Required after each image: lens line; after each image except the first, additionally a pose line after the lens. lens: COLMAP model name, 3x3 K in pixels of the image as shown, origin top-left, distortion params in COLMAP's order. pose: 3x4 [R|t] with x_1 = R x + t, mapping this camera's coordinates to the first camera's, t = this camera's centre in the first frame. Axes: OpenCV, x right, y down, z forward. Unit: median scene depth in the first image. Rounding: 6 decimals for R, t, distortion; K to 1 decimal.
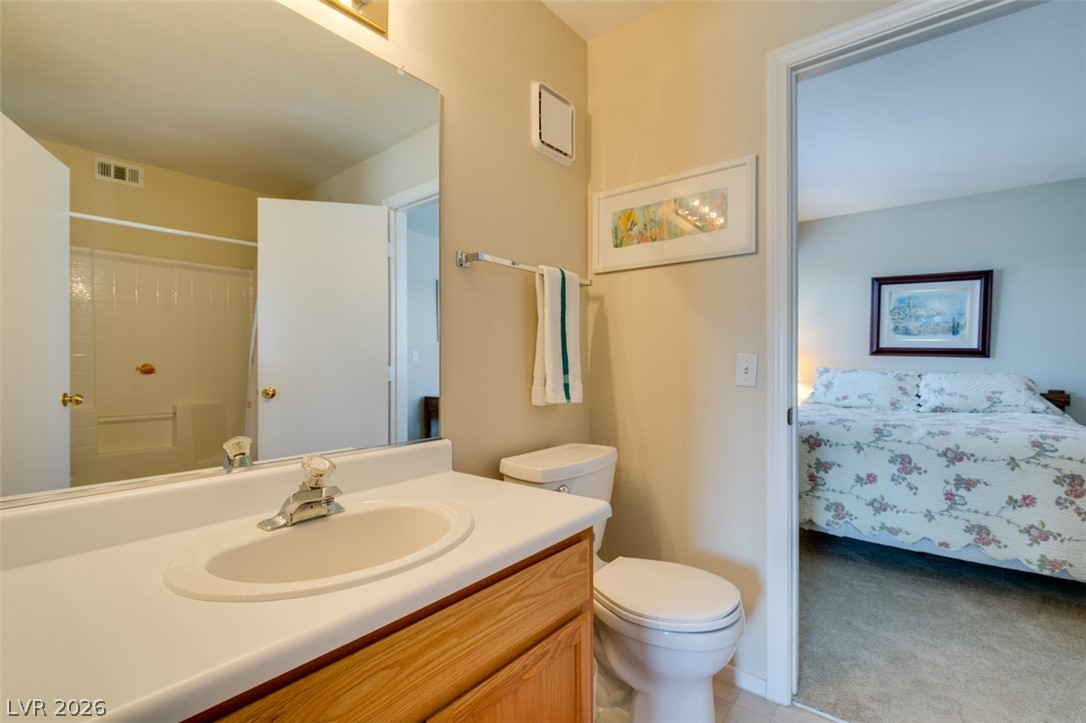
lens RADIAL K [[487.5, 0, 541.5], [0, 487.5, 361.5], [0, 0, 1]] dist [0.000561, -0.000976]
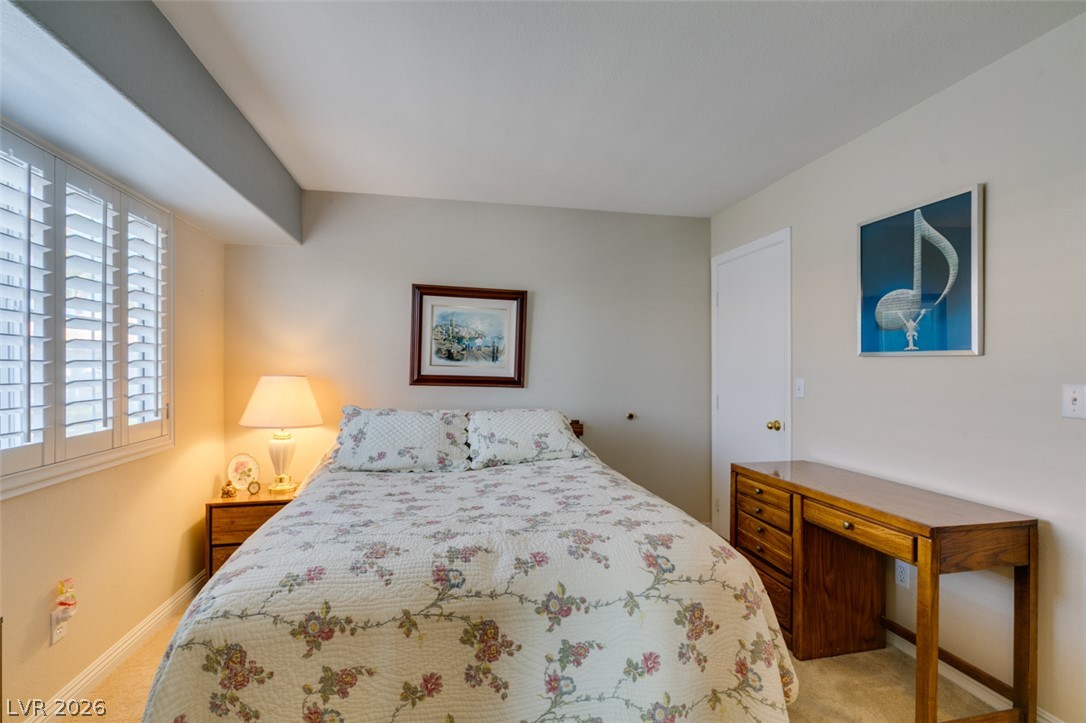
lens RADIAL K [[487.5, 0, 542.0], [0, 487.5, 364.0], [0, 0, 1]] dist [0.000561, -0.000976]
pose [[0.639760, 0.003453, 0.768567, 0.271009], [0.000299, 0.999989, -0.004741, -0.052646], [-0.768574, 0.003263, 0.639752, 0.437683]]
